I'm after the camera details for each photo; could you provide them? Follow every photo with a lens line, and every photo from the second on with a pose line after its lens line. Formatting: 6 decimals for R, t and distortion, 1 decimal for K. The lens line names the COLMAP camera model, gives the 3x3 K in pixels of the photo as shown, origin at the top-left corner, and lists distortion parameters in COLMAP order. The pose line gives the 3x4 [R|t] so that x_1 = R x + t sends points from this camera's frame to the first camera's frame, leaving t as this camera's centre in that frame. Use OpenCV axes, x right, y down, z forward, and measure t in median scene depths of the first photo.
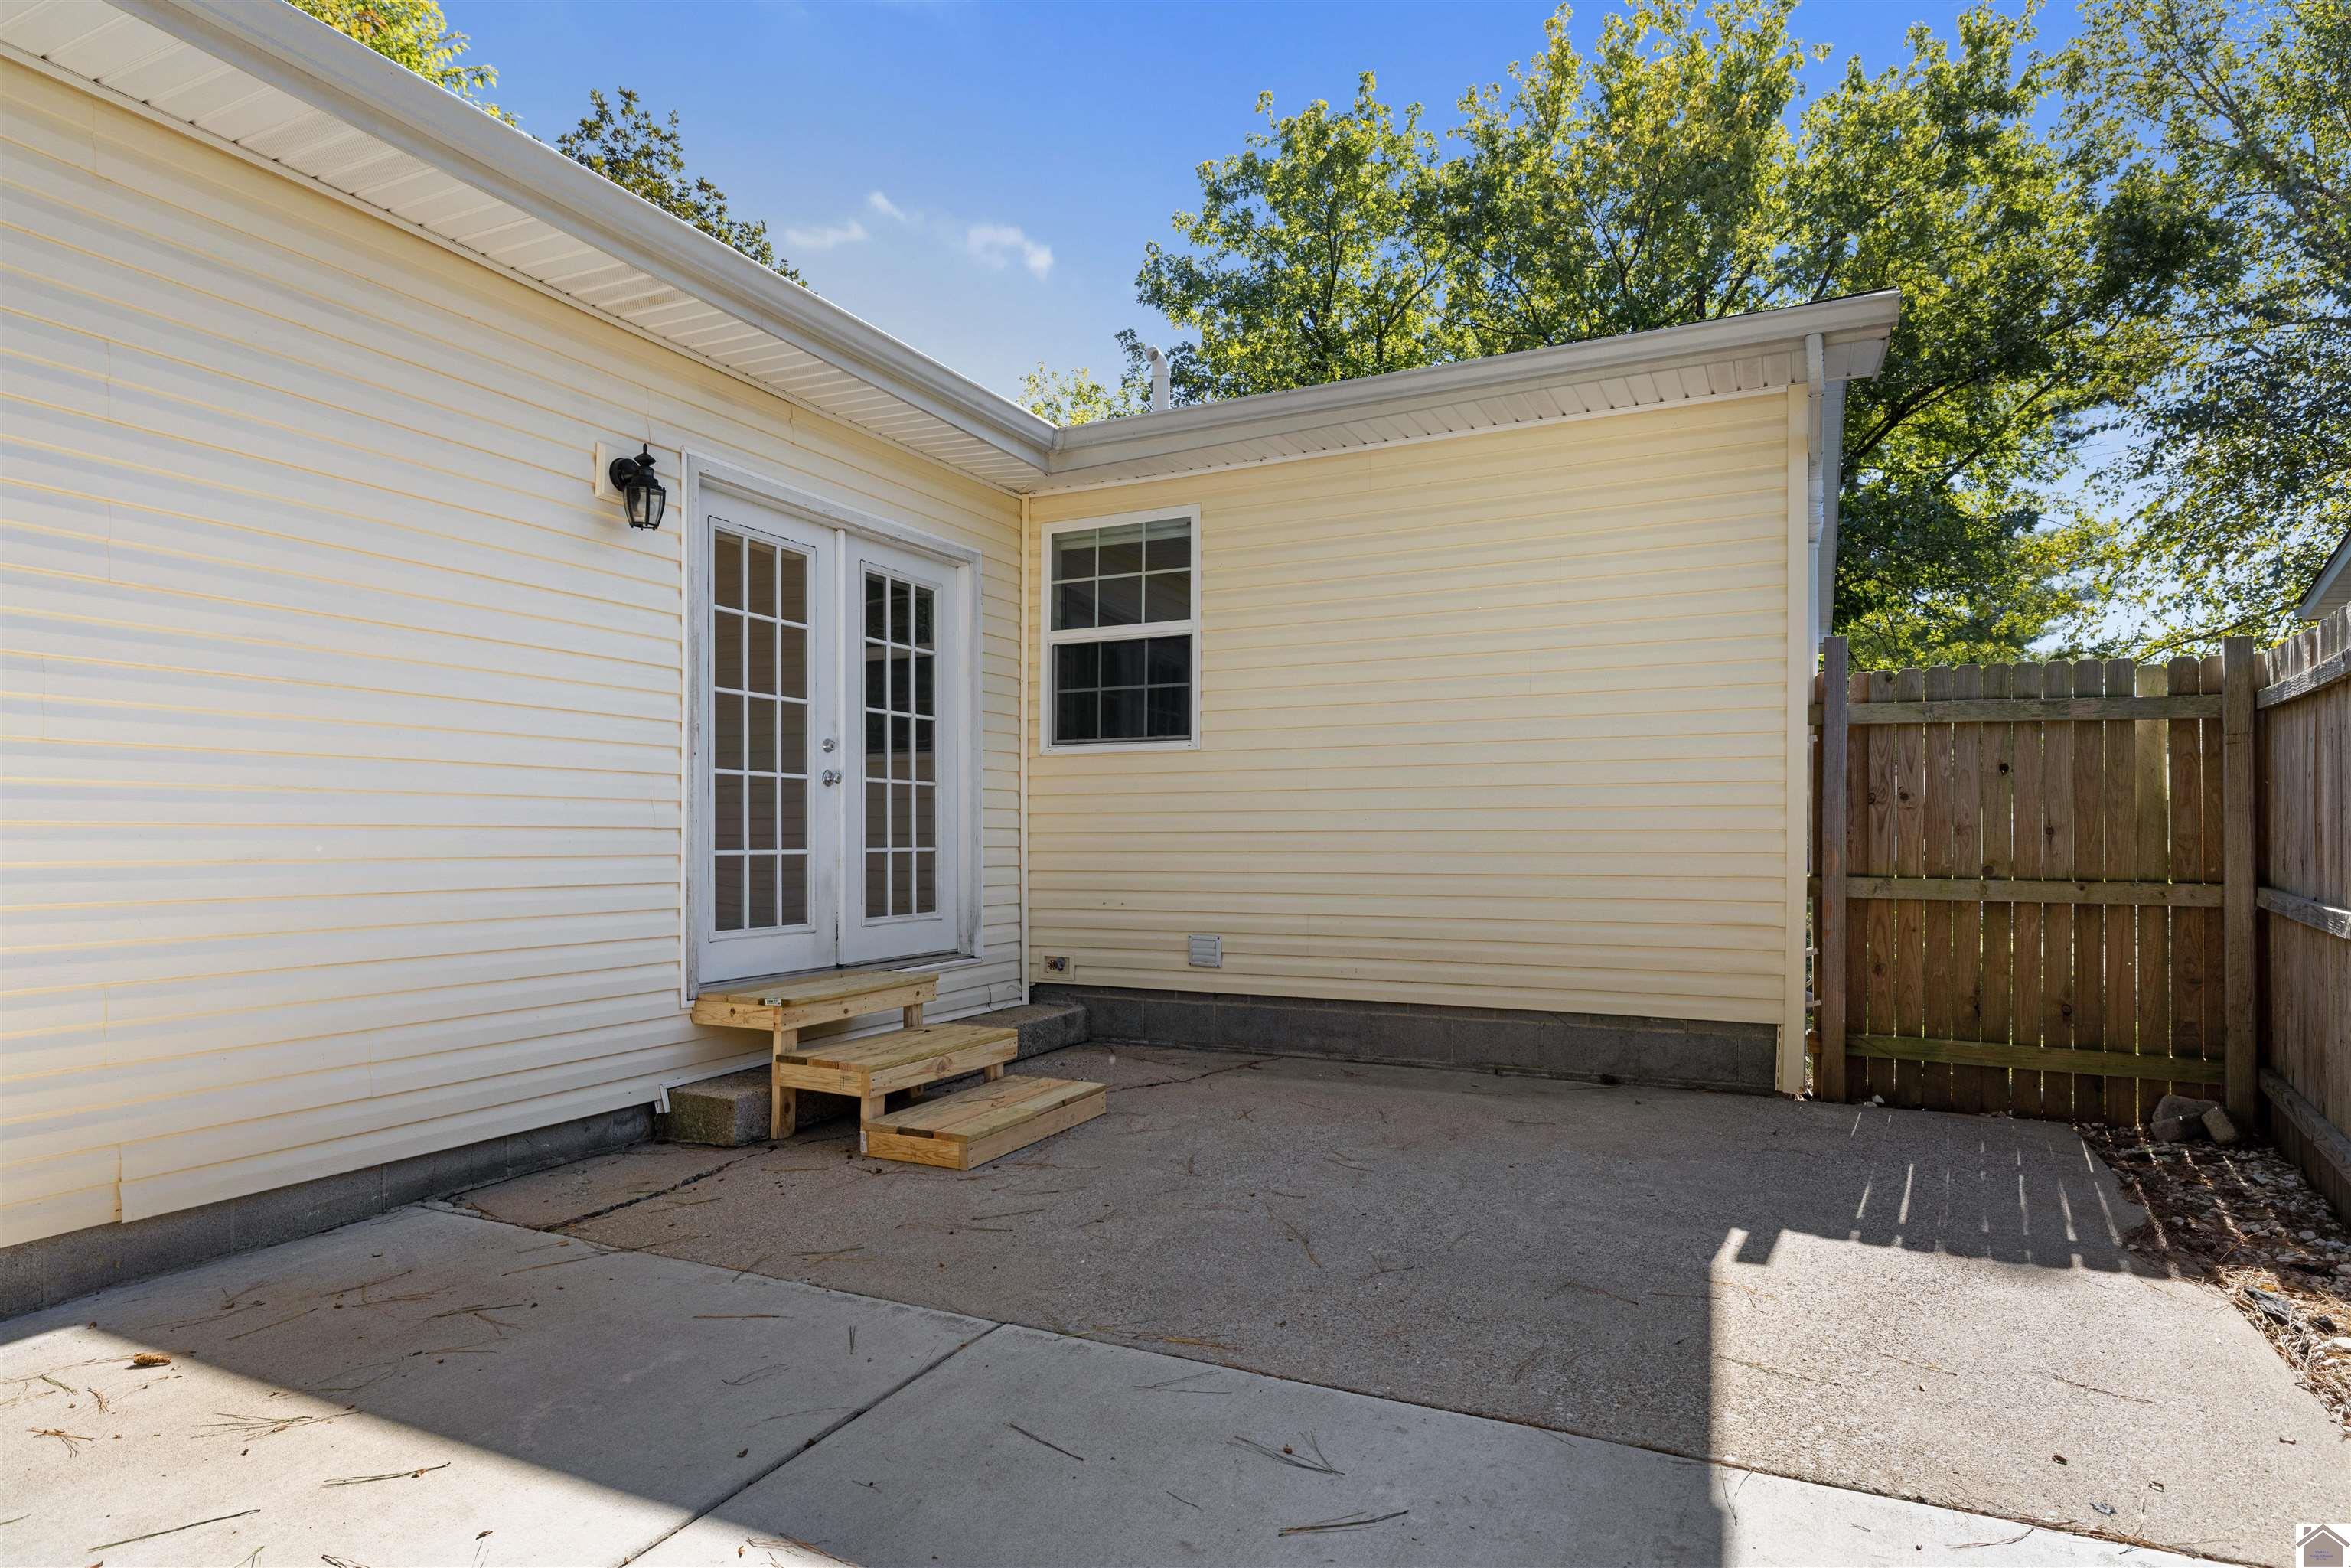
lens RADIAL K [[1266.7, 0, 1170.1], [0, 1266.7, 836.7], [0, 0, 1]] dist [-0.000951, -0.002925]
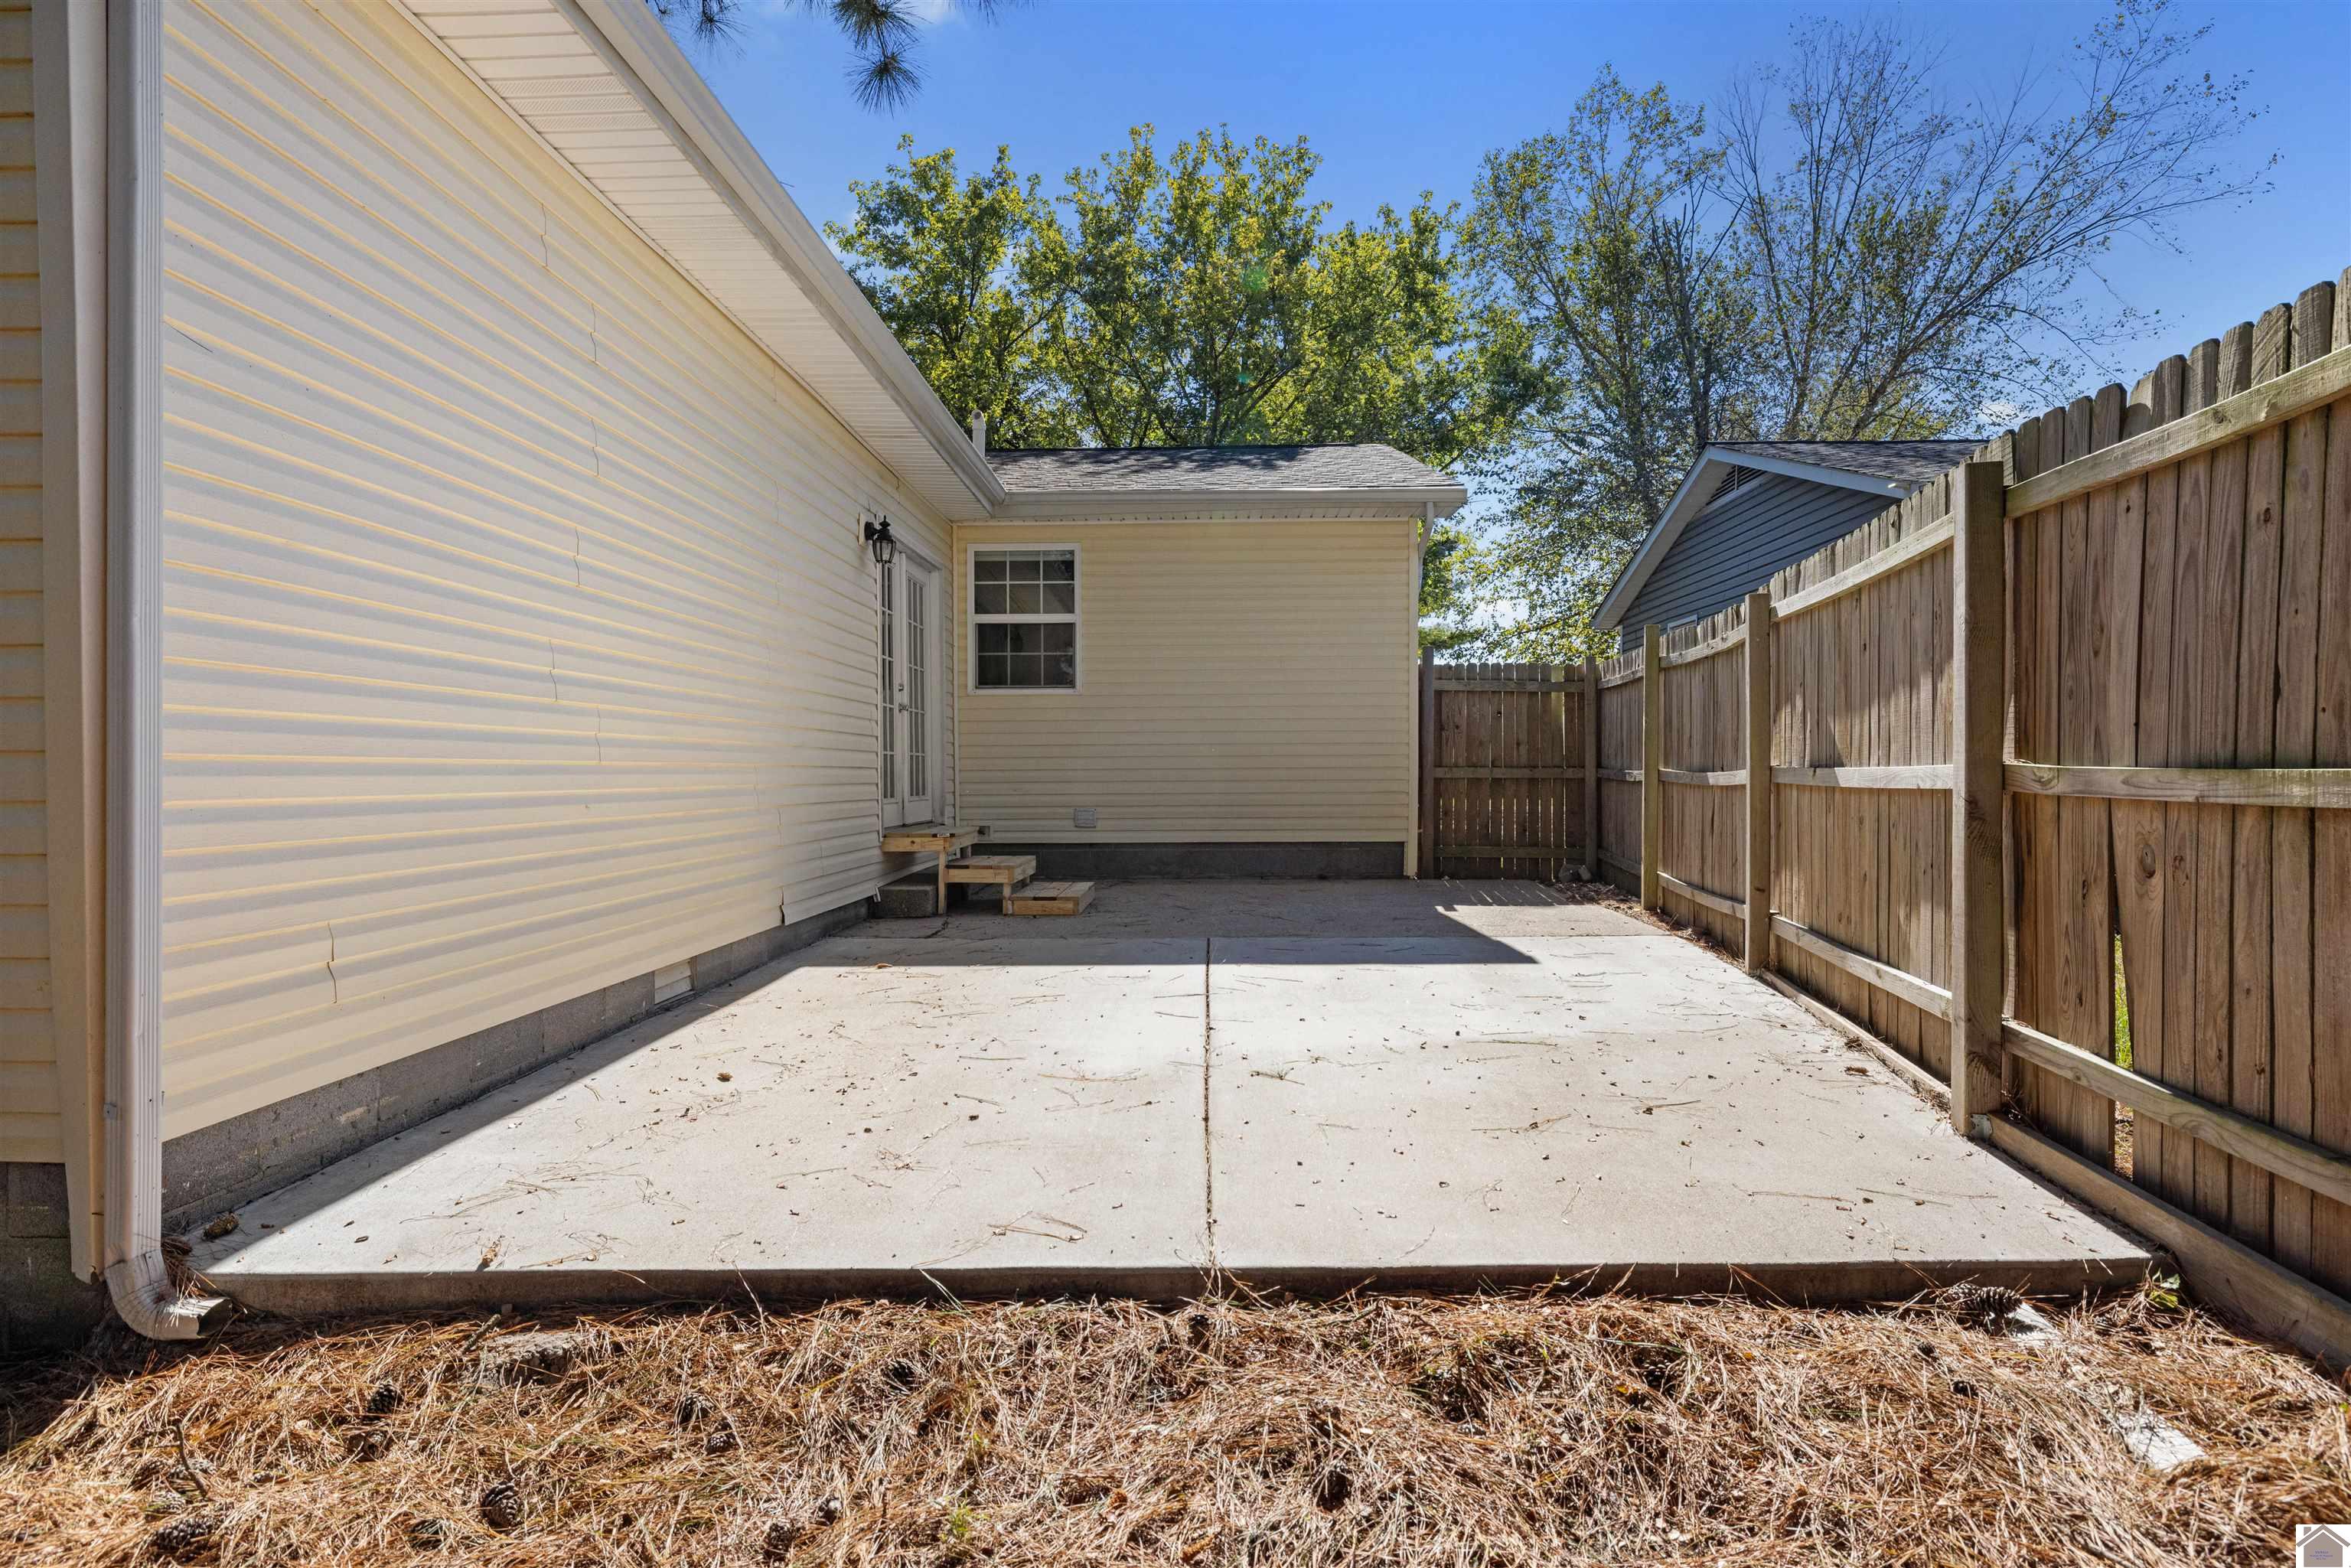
lens RADIAL K [[1274.4, 0, 1175.5], [0, 1274.4, 784.0], [0, 0, 1]] dist [0.002076, -0.000253]
pose [[0.909176, -0.006218, 0.416365, -0.666788], [0.003414, 0.999966, 0.007478, 0.042042], [-0.416398, -0.005378, 0.909167, -0.652176]]
